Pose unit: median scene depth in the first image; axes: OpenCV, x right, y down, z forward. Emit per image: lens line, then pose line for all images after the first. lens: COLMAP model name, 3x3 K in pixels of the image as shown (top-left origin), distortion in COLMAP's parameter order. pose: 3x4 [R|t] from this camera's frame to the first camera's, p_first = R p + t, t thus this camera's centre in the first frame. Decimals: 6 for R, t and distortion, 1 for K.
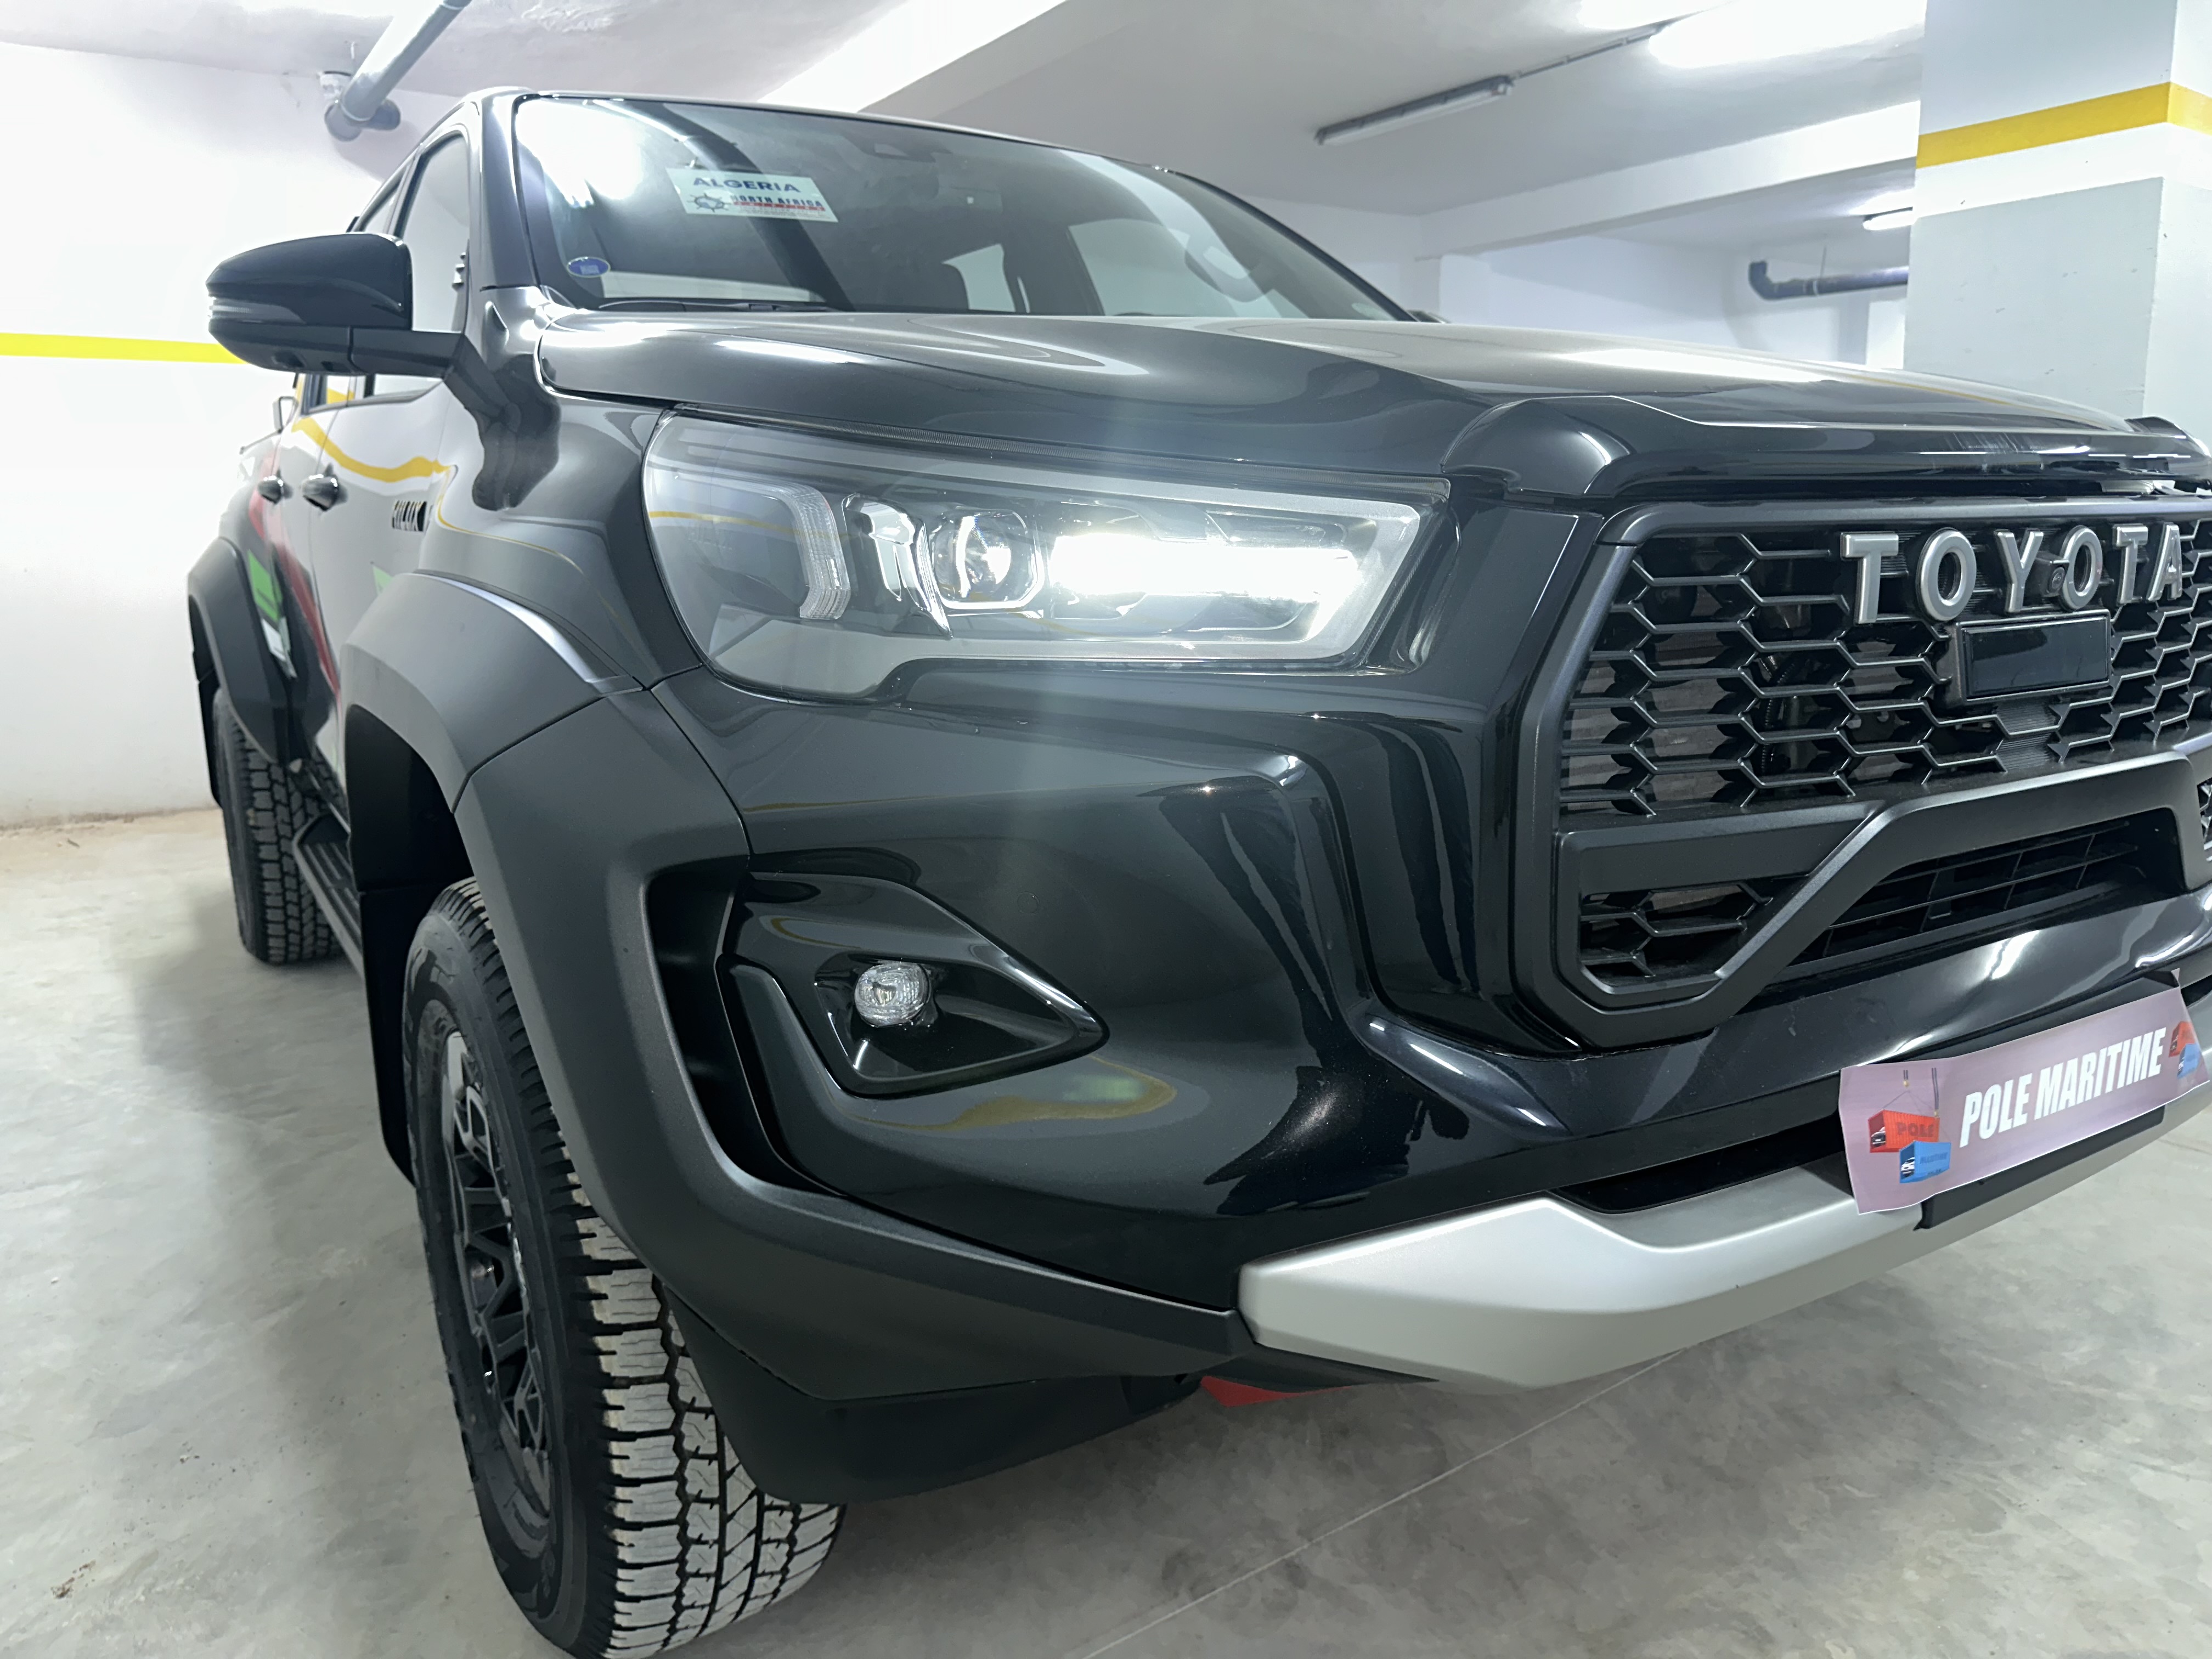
lens RADIAL K [[1607.2, 0, 1107.7], [0, 1607.2, 836.7], [0, 0, 1]] dist [0.001979, -0.000134]
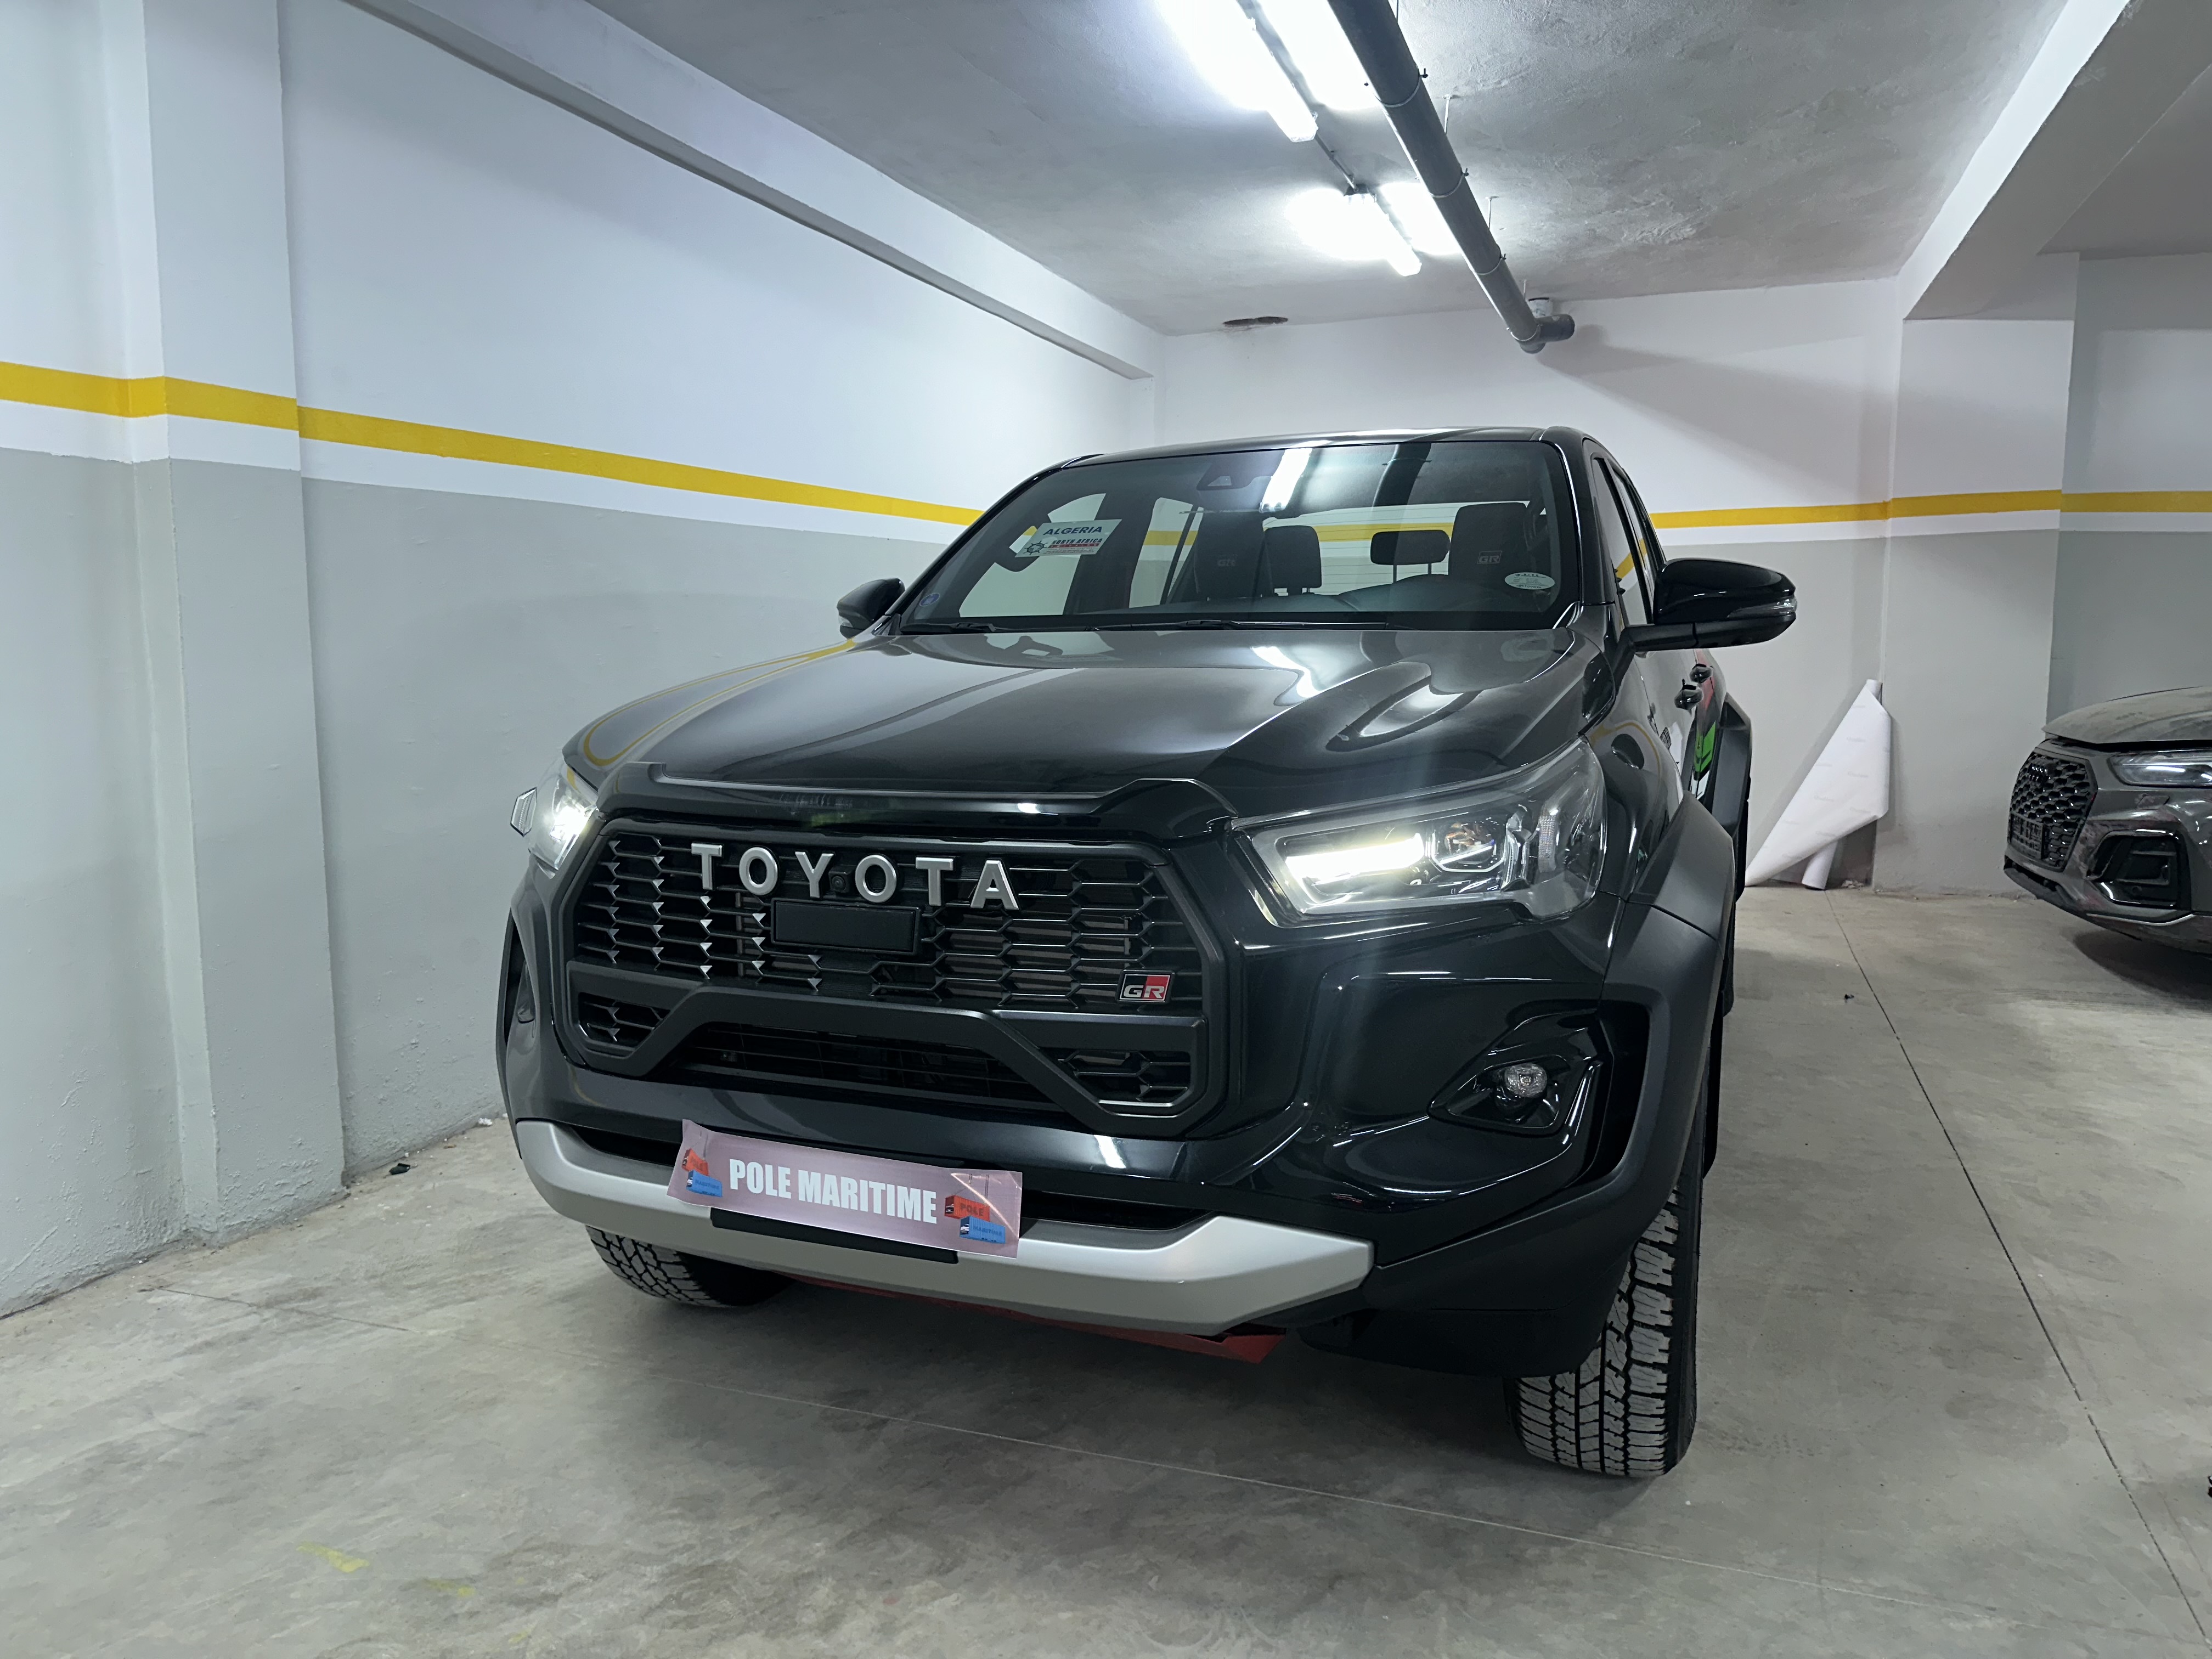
lens RADIAL K [[1567.4, 0, 1091.3], [0, 1567.4, 833.2], [0, 0, 1]] dist [0.037922, -0.022122]
pose [[0.565409, 0.121786, -0.815770, 2.083776], [-0.164632, 0.985801, 0.033064, -0.311493], [0.808214, 0.115607, 0.577430, 0.263974]]
